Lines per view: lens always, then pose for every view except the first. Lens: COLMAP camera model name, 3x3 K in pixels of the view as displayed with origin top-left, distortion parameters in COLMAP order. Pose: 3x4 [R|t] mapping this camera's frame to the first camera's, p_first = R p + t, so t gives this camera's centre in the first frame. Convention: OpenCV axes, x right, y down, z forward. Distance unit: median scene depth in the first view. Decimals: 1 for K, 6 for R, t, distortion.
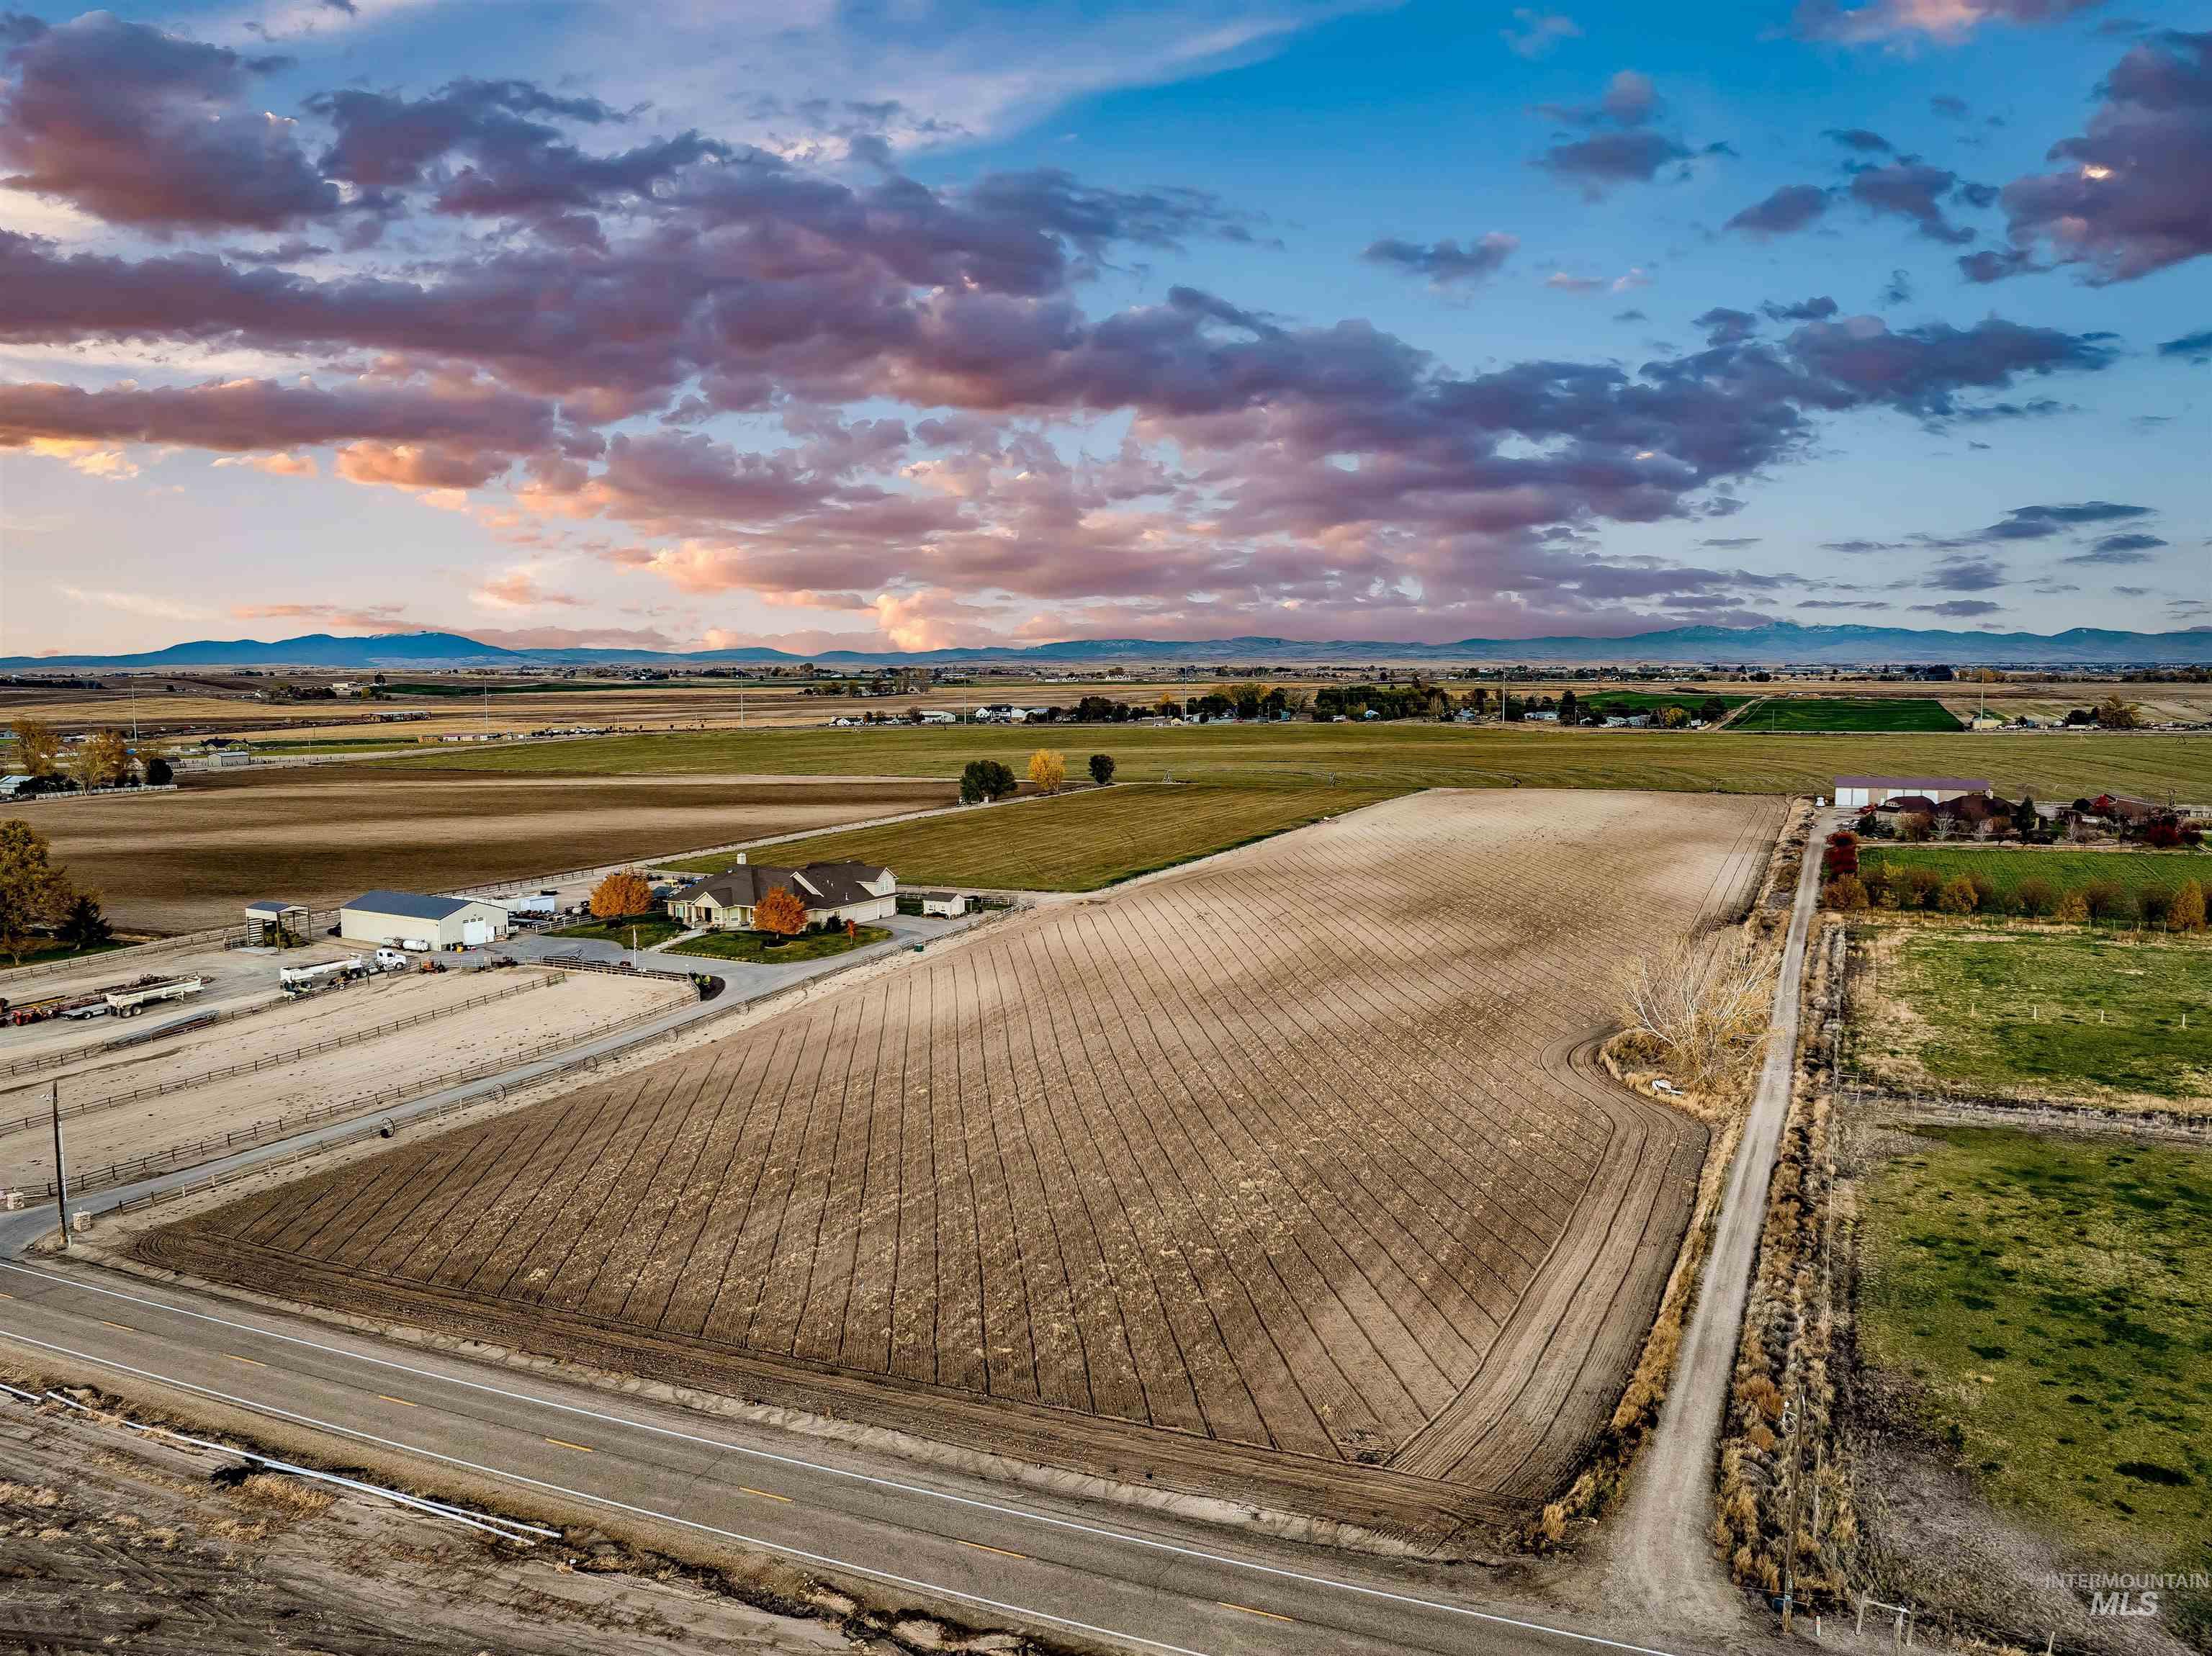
lens RADIAL K [[1577.7, 0, 1106.0], [0, 1577.7, 828.0], [0, 0, 1]] dist [-0.031908, -0.003184]
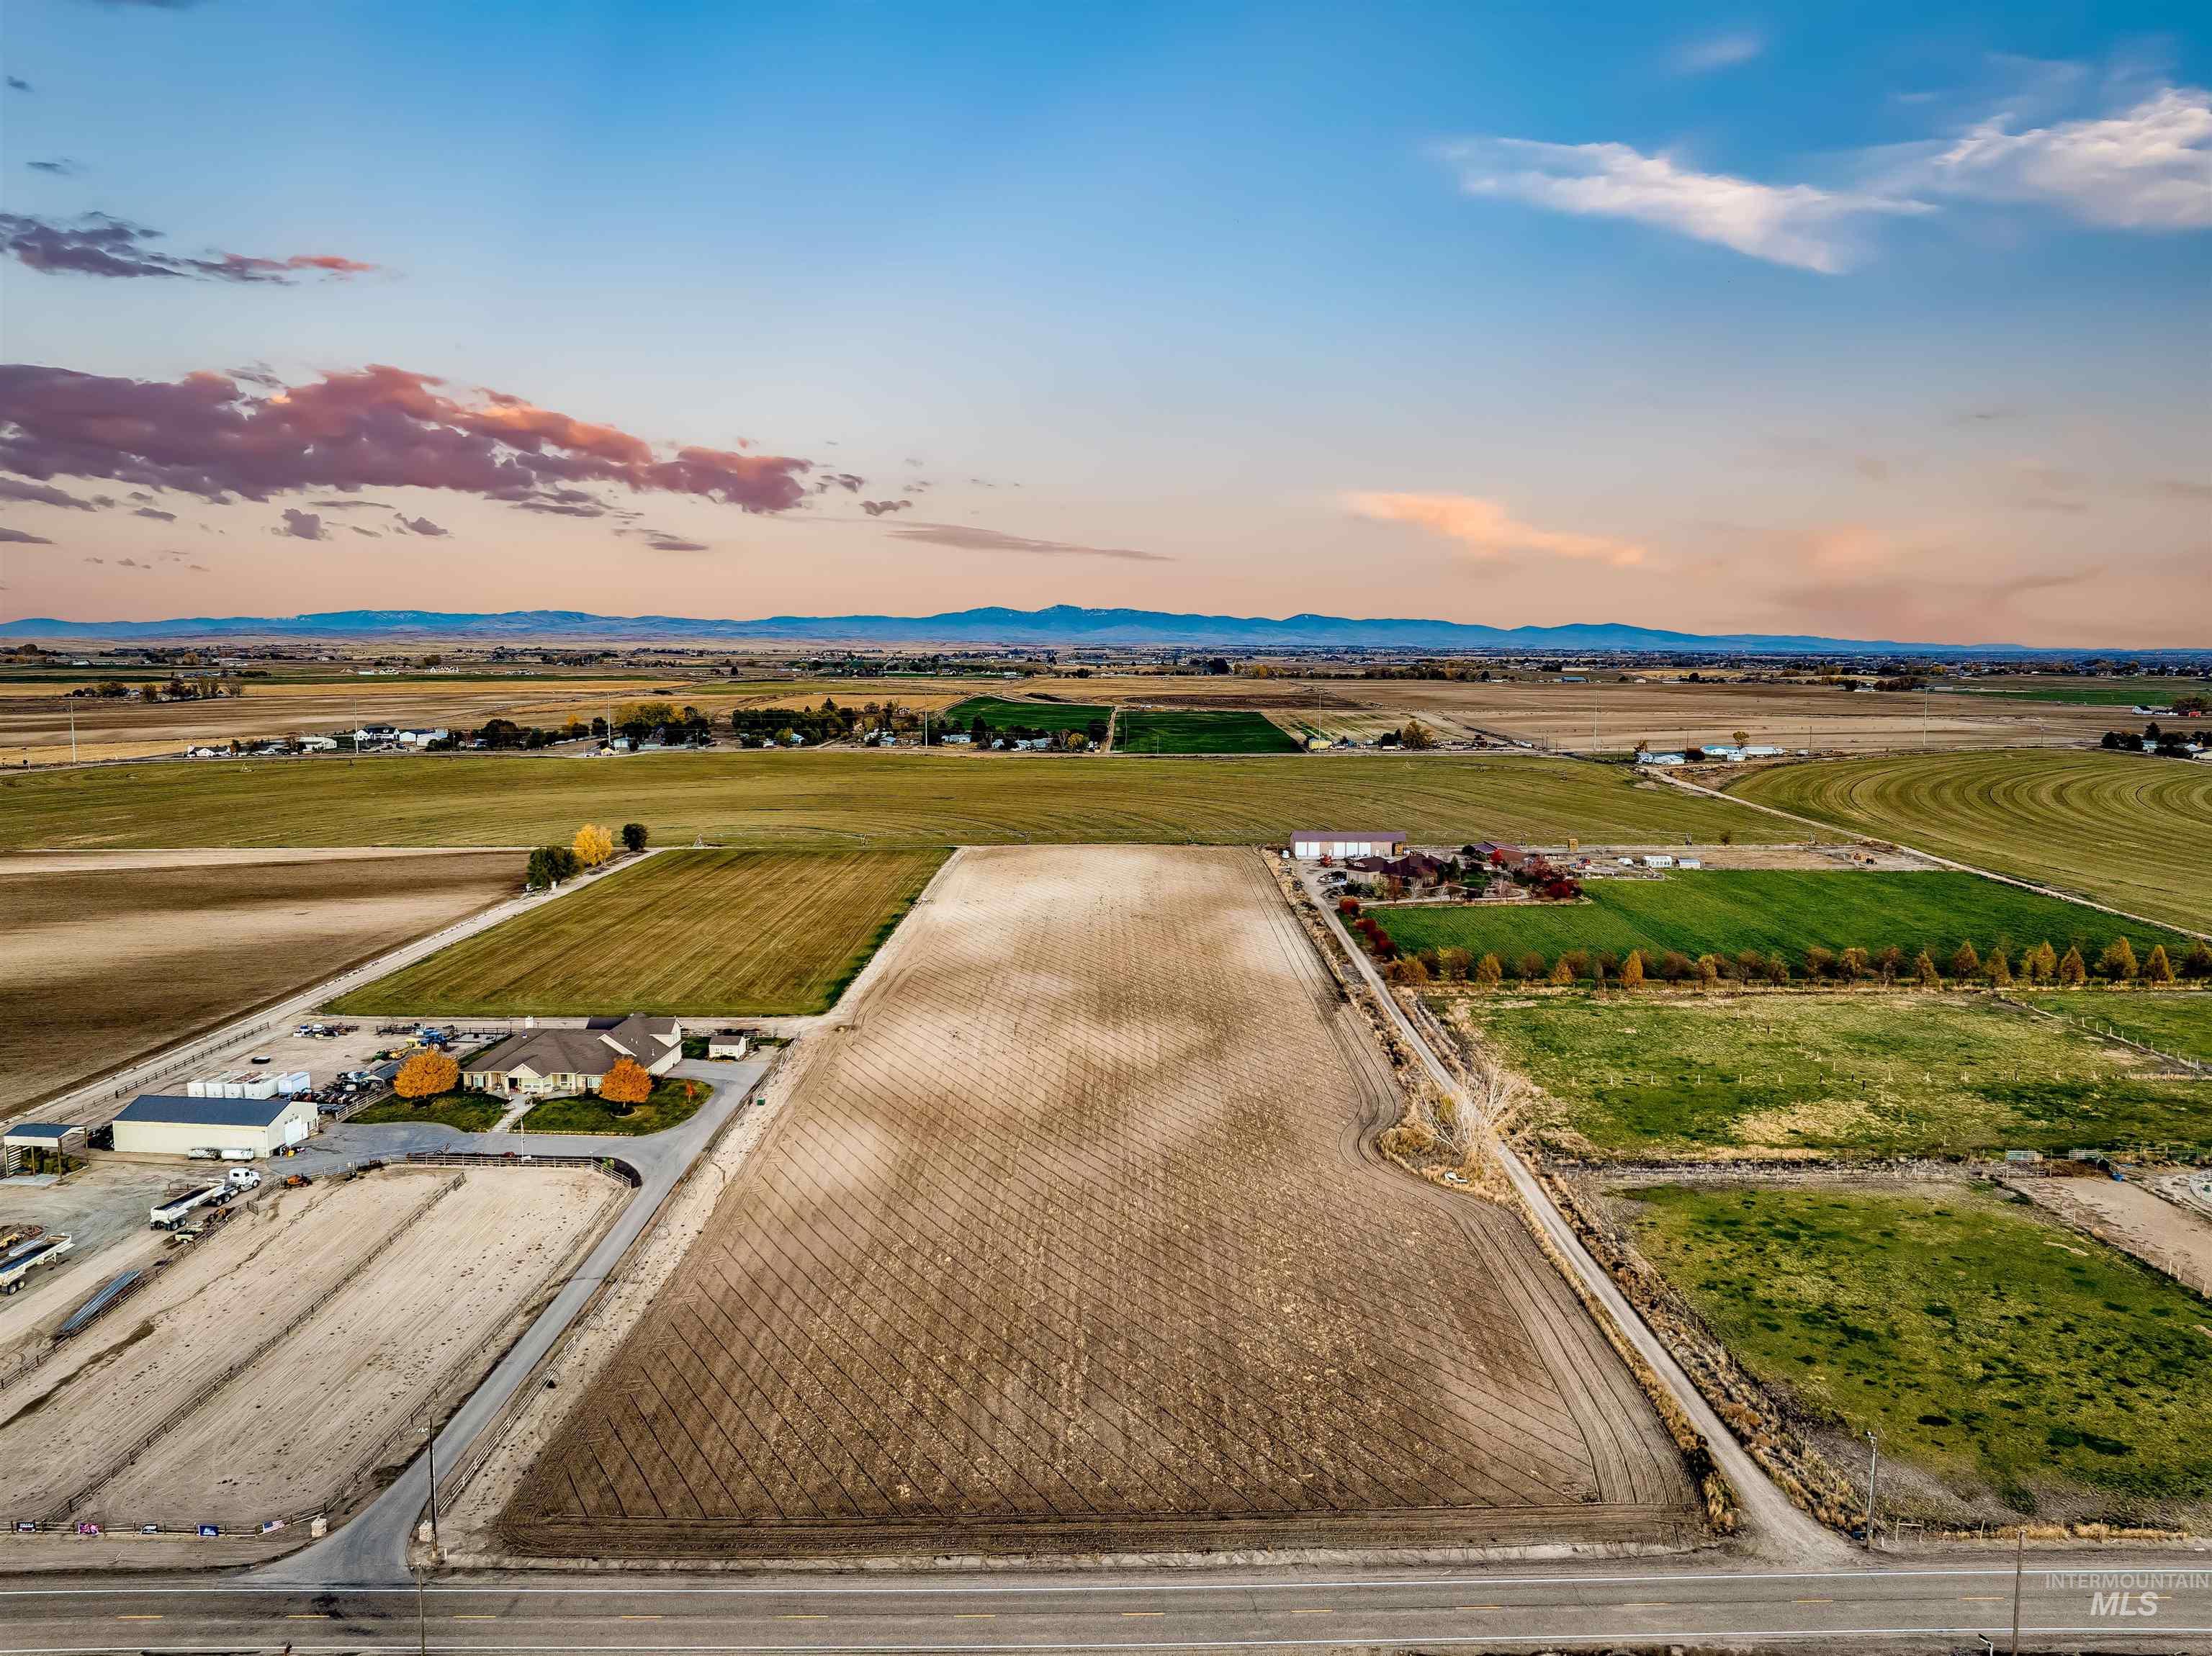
lens RADIAL K [[1560.8, 0, 1110.5], [0, 1560.8, 824.1], [0, 0, 1]] dist [-0.011509, -0.007417]
pose [[0.906787, -0.039316, 0.419752, -0.667292], [0.033637, 0.999215, 0.020925, -0.257360], [-0.420245, -0.004856, 0.907398, -0.201813]]
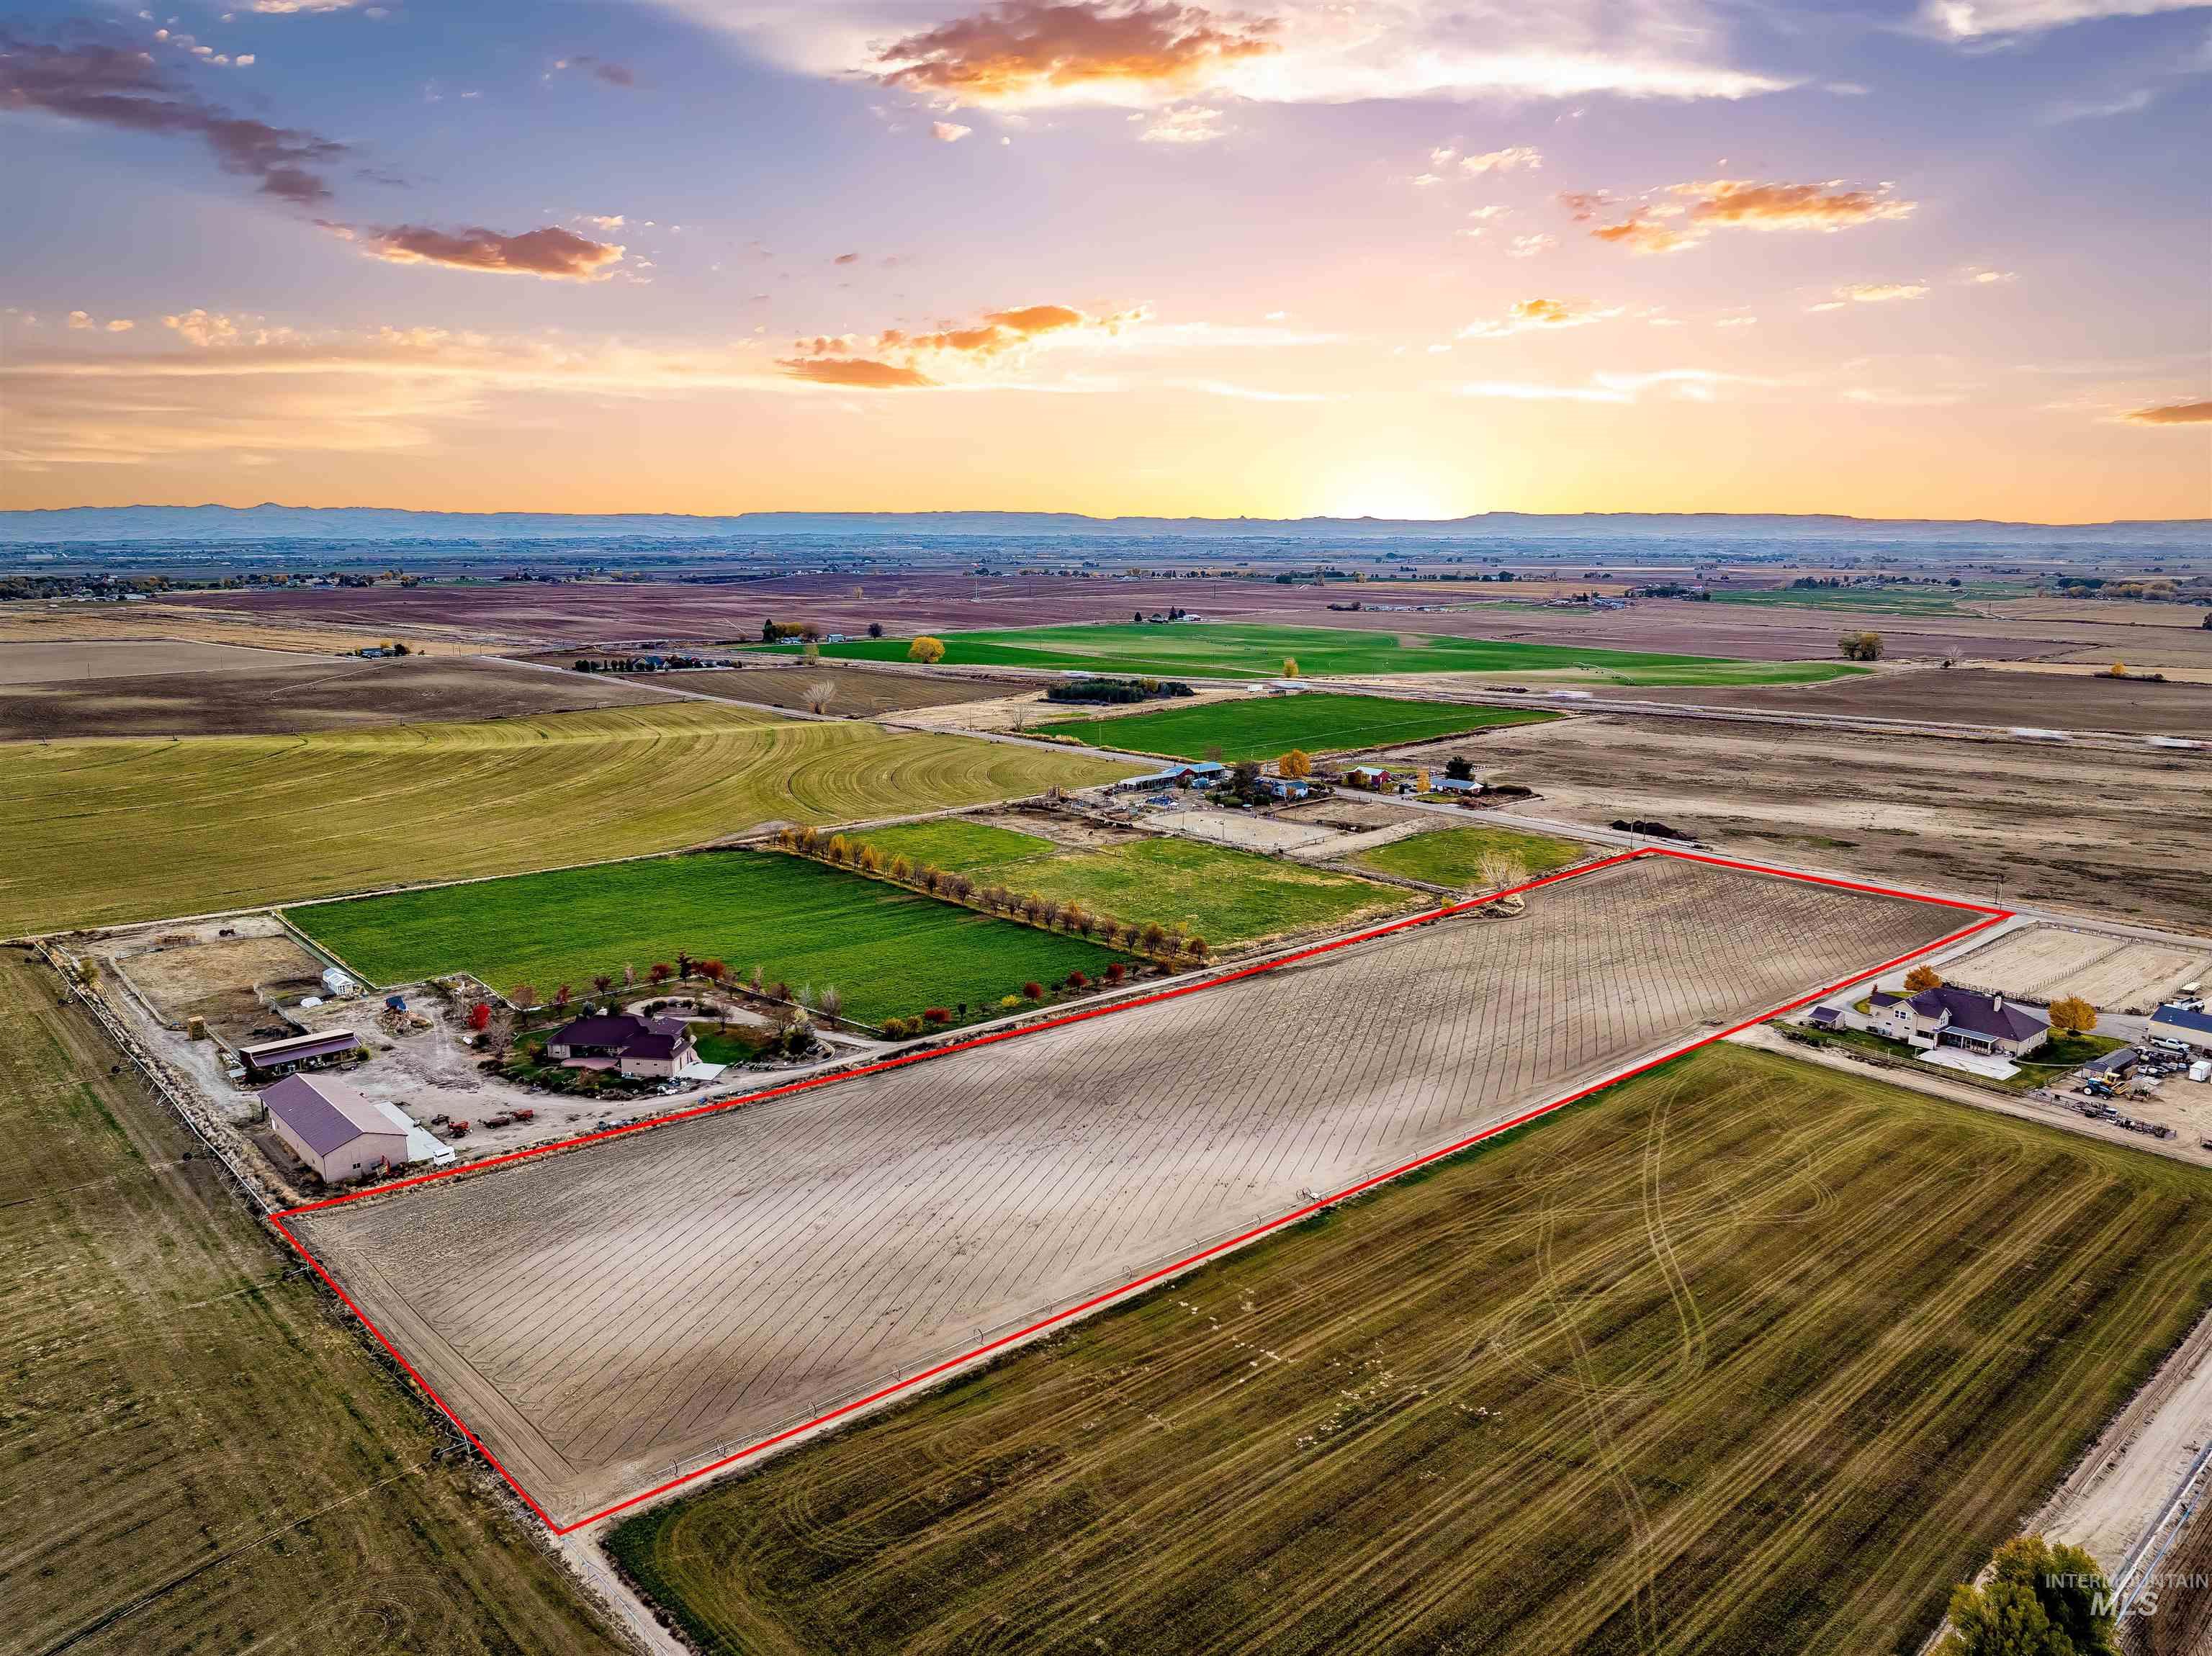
lens RADIAL K [[1567.1, 0, 1101.9], [0, 1567.1, 733.3], [0, 0, 1]] dist [-0.032275, -0.004041]
pose [[-0.923920, -0.042260, 0.380246, -0.051852], [0.044764, 0.975114, 0.217140, -1.097675], [-0.379959, 0.217641, -0.899035, 5.142074]]
